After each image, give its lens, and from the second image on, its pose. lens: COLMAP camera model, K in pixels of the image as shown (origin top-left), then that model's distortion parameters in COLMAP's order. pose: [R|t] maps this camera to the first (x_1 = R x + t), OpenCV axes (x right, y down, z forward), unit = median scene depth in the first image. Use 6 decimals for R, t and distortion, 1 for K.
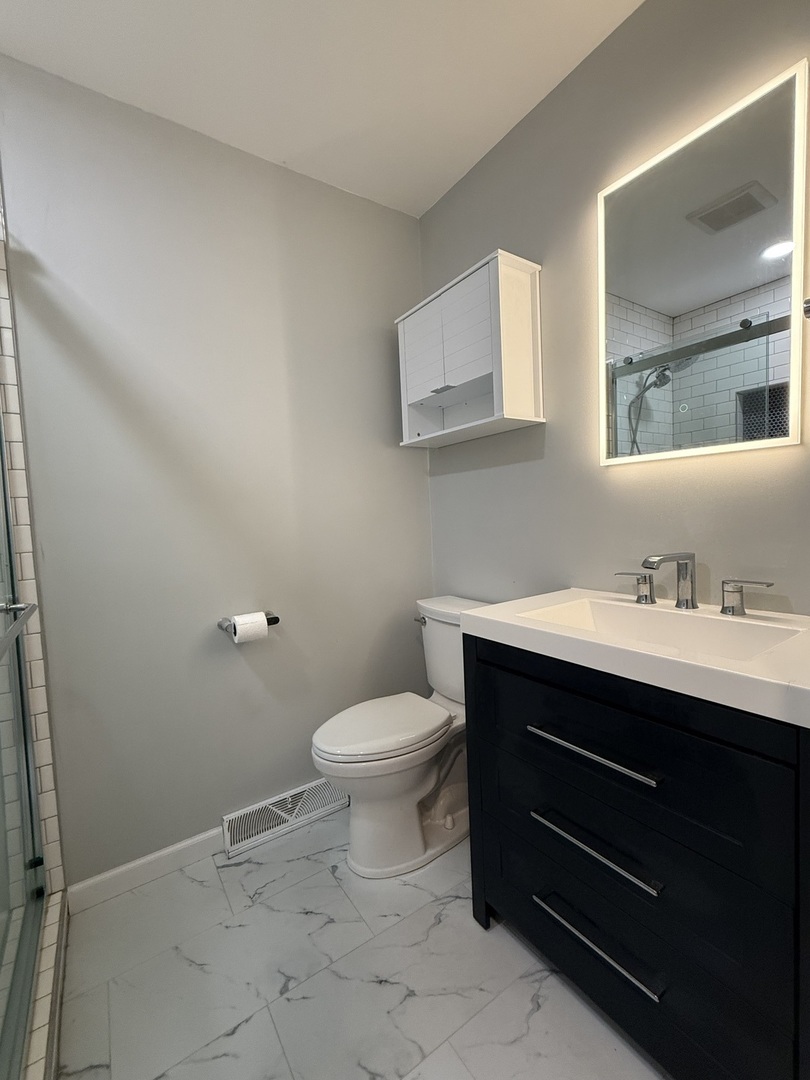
lens RADIAL K [[446.8, 0, 403.5], [0, 446.8, 540.2], [0, 0, 1]] dist [-0.000679, -0.000870]
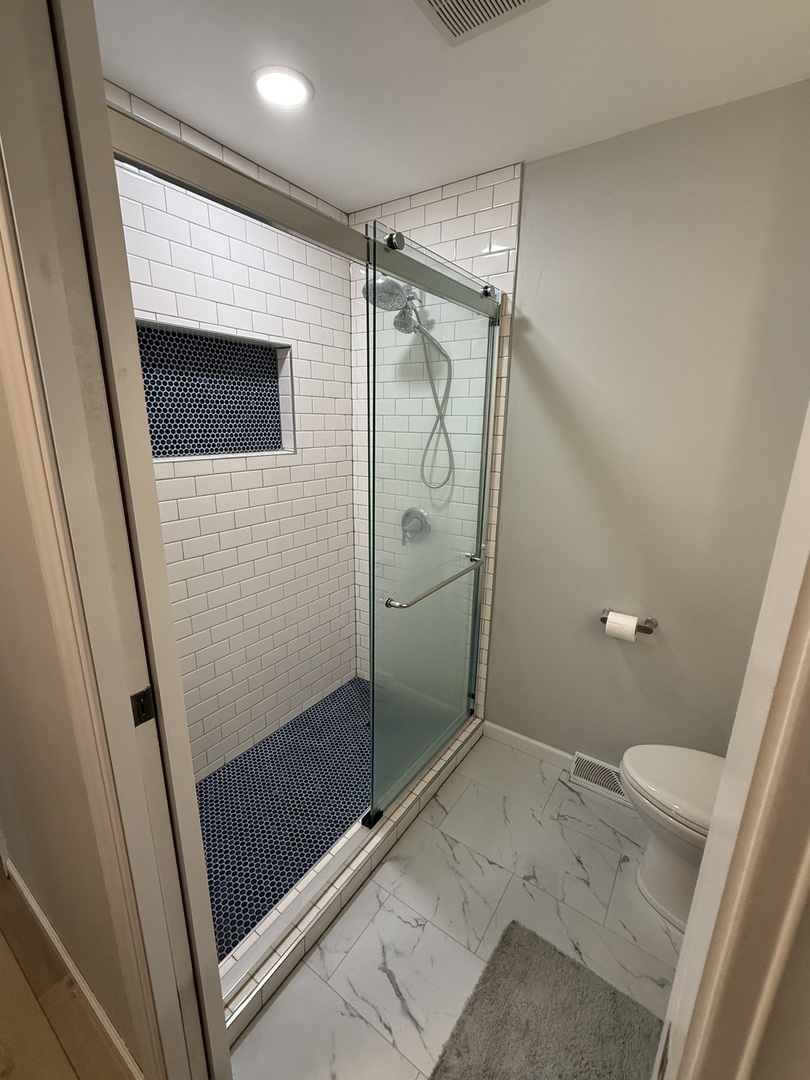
lens RADIAL K [[446.8, 0, 408.1], [0, 446.8, 538.1], [0, 0, 1]] dist [-0.000679, -0.000870]
pose [[0.369696, 0.281093, -0.885613, 0.454690], [-0.083131, 0.959325, 0.269787, -0.321738], [0.925426, -0.026118, 0.378026, 0.112459]]
